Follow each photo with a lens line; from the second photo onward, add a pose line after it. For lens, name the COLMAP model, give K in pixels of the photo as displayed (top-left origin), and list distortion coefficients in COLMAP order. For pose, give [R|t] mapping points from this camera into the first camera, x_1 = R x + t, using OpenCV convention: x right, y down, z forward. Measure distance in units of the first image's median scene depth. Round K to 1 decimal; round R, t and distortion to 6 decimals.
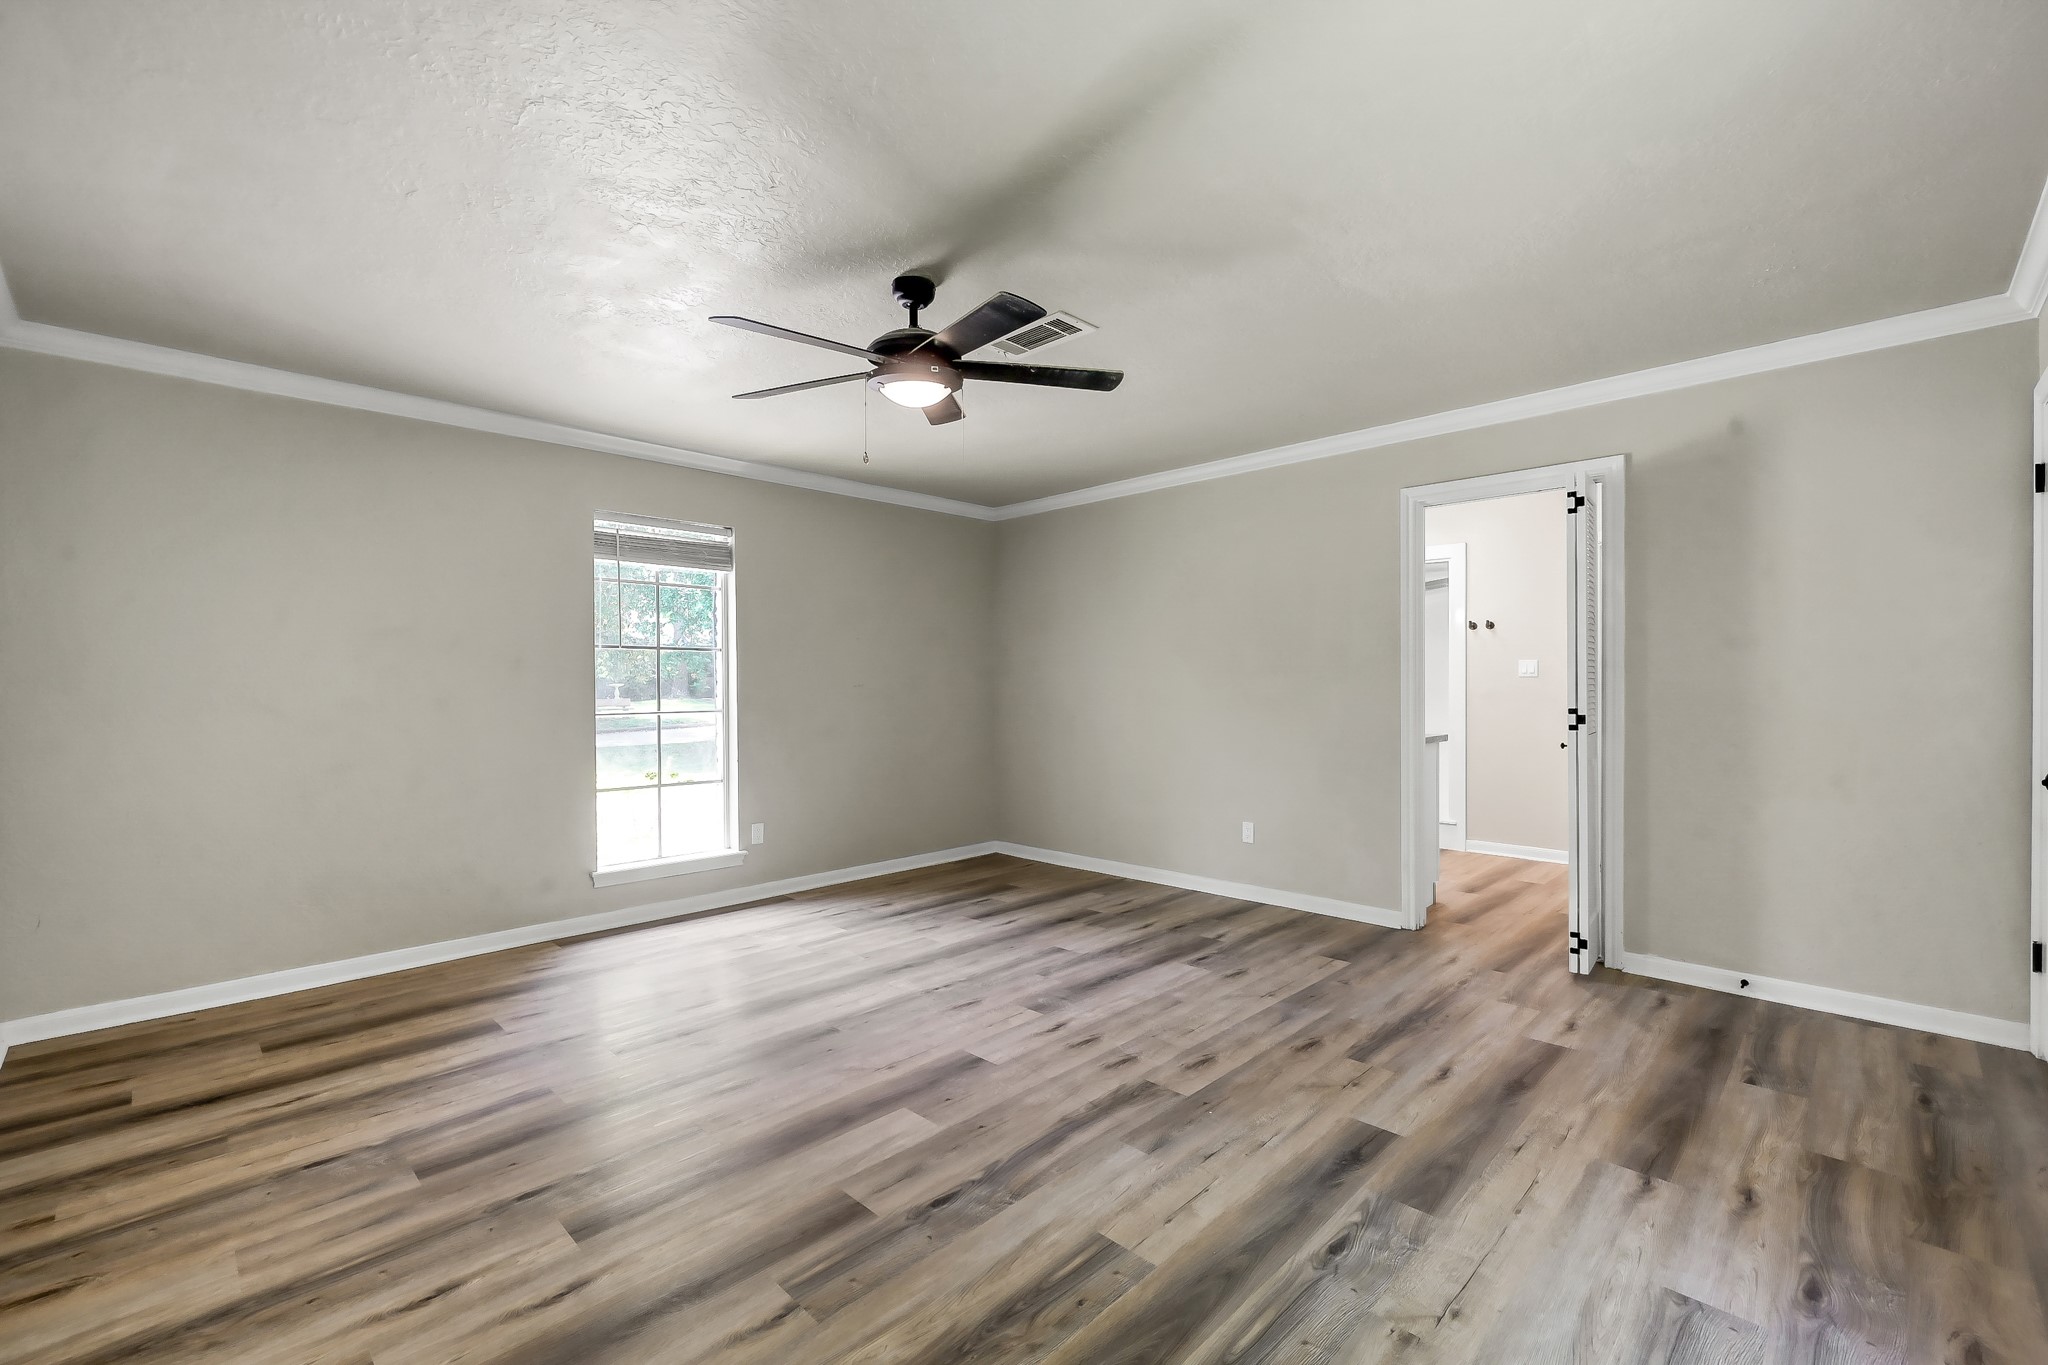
lens RADIAL K [[874.4, 0, 1024.0], [0, 874.4, 682.5], [0, 0, 1]] dist [0.001034, -0.000054]
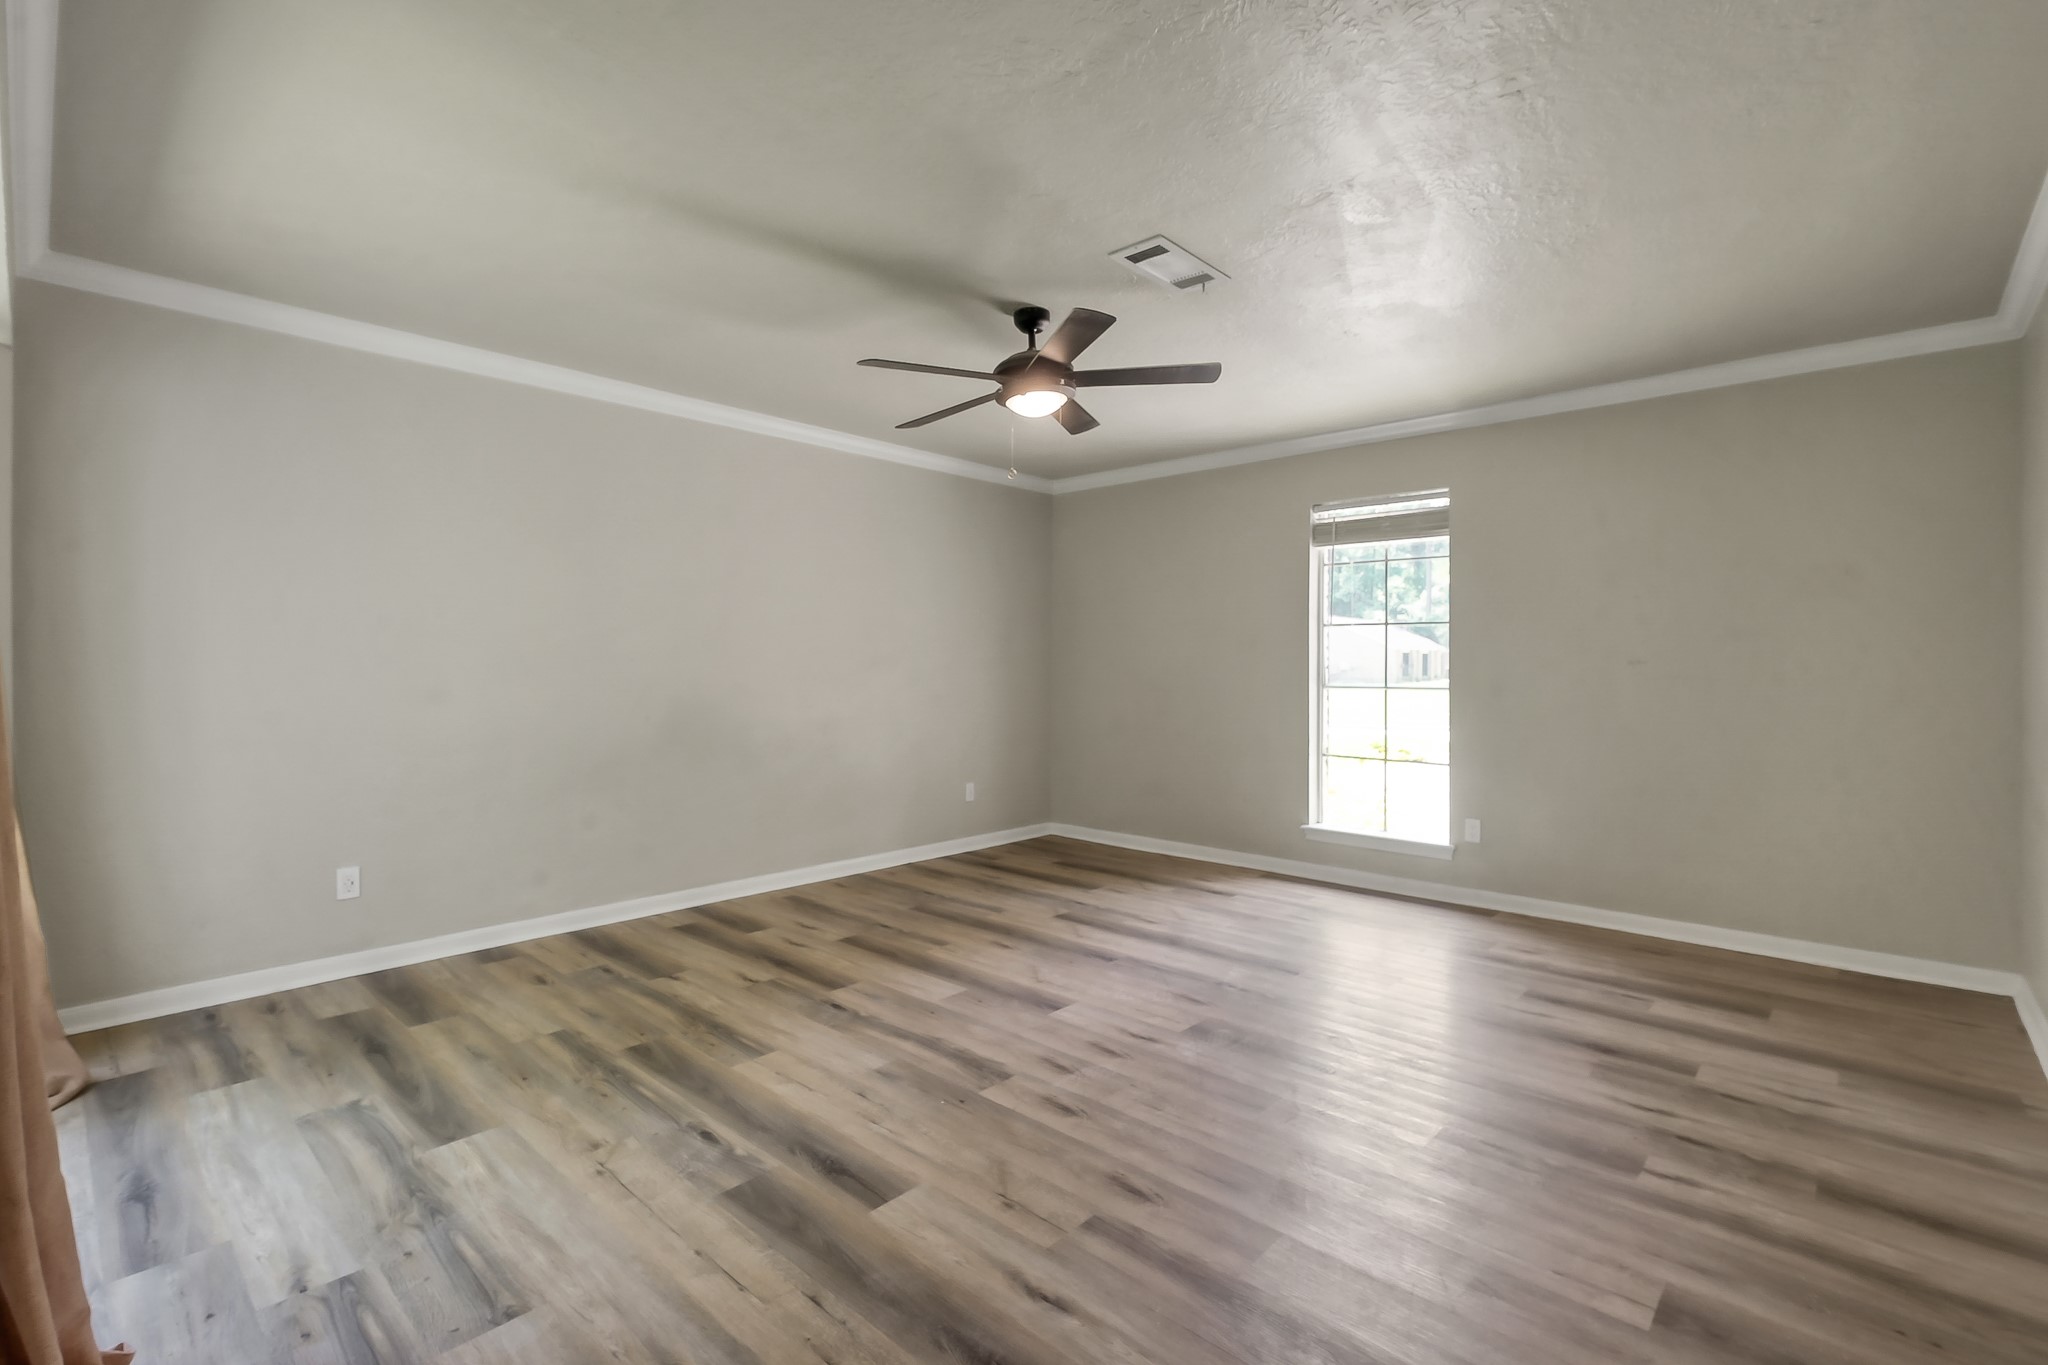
lens RADIAL K [[917.7, 0, 1023.3], [0, 917.7, 657.4], [0, 0, 1]] dist [0.000740, 0.000126]
pose [[0.029325, -0.004959, -0.999558, 1.134787], [-0.003122, 0.999982, -0.005052, 0.010997], [0.999565, 0.003269, 0.029309, 0.985154]]
